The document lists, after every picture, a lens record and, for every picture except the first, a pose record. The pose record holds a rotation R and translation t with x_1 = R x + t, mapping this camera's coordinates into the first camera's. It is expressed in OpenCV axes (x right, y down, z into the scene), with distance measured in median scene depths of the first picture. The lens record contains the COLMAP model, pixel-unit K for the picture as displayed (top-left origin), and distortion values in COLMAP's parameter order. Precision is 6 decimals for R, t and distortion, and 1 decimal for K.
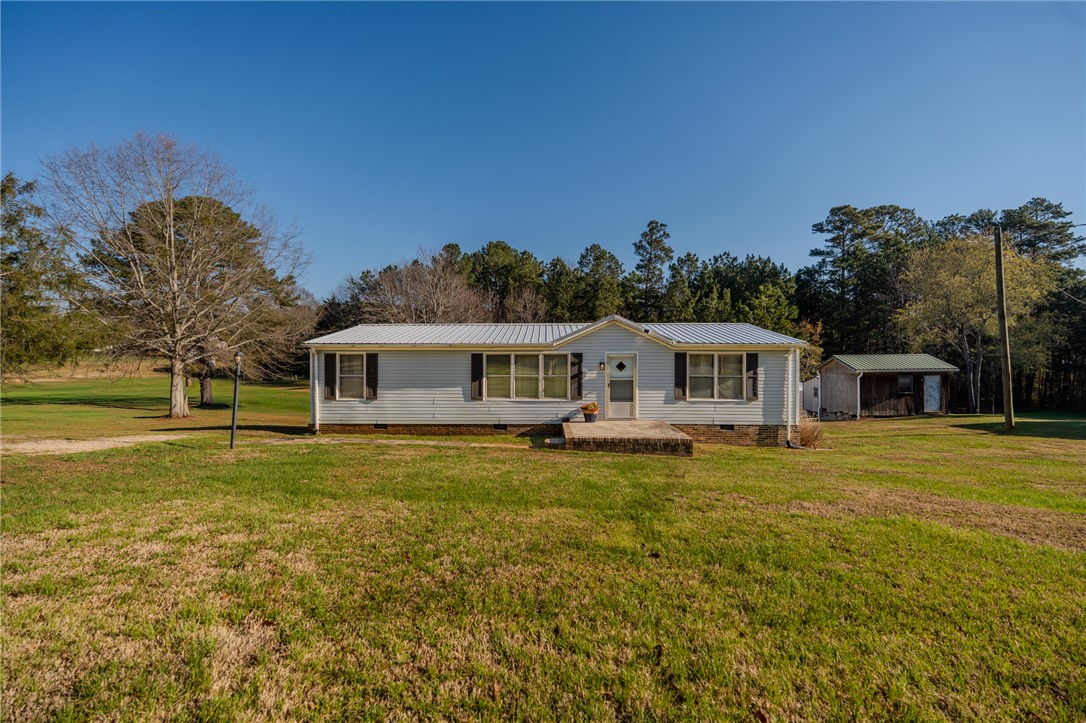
lens RADIAL K [[480.7, 0, 544.3], [0, 480.7, 365.6], [0, 0, 1]] dist [-0.002124, -0.000088]
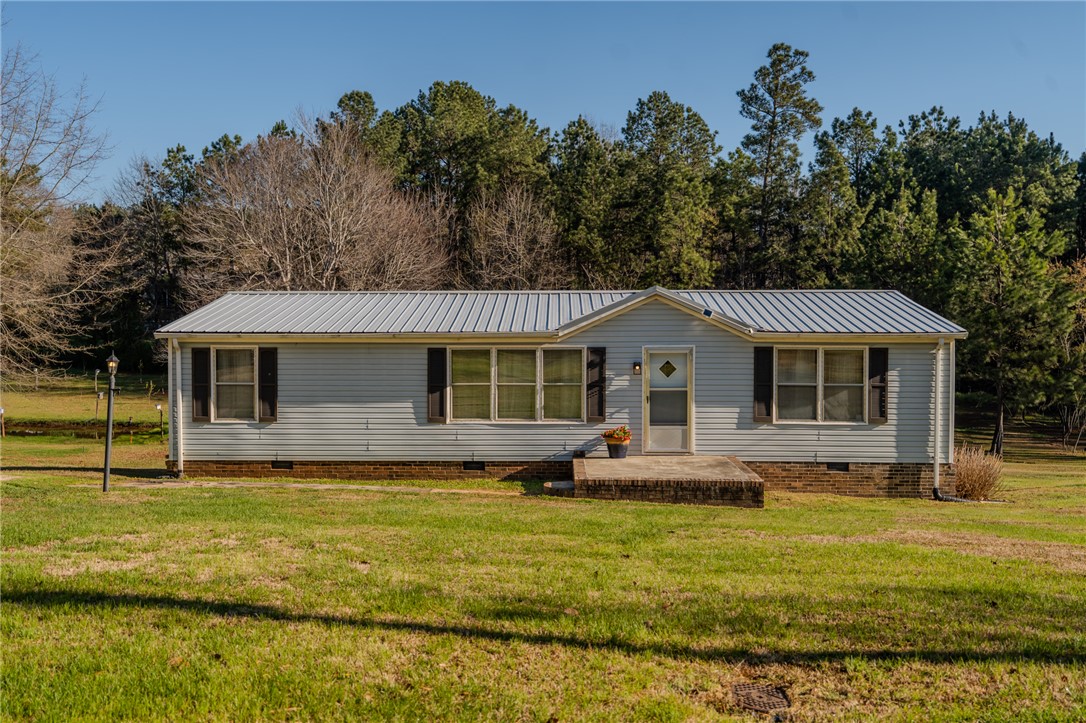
lens RADIAL K [[1091.2, 0, 543.7], [0, 1091.2, 360.2], [0, 0, 1]] dist [0.021193, 0.000000]
pose [[0.999958, 0.000154, -0.009123, 0.011662], [0.000009, 0.999839, 0.017936, -0.034061], [0.009124, -0.017936, 0.999798, -0.405813]]
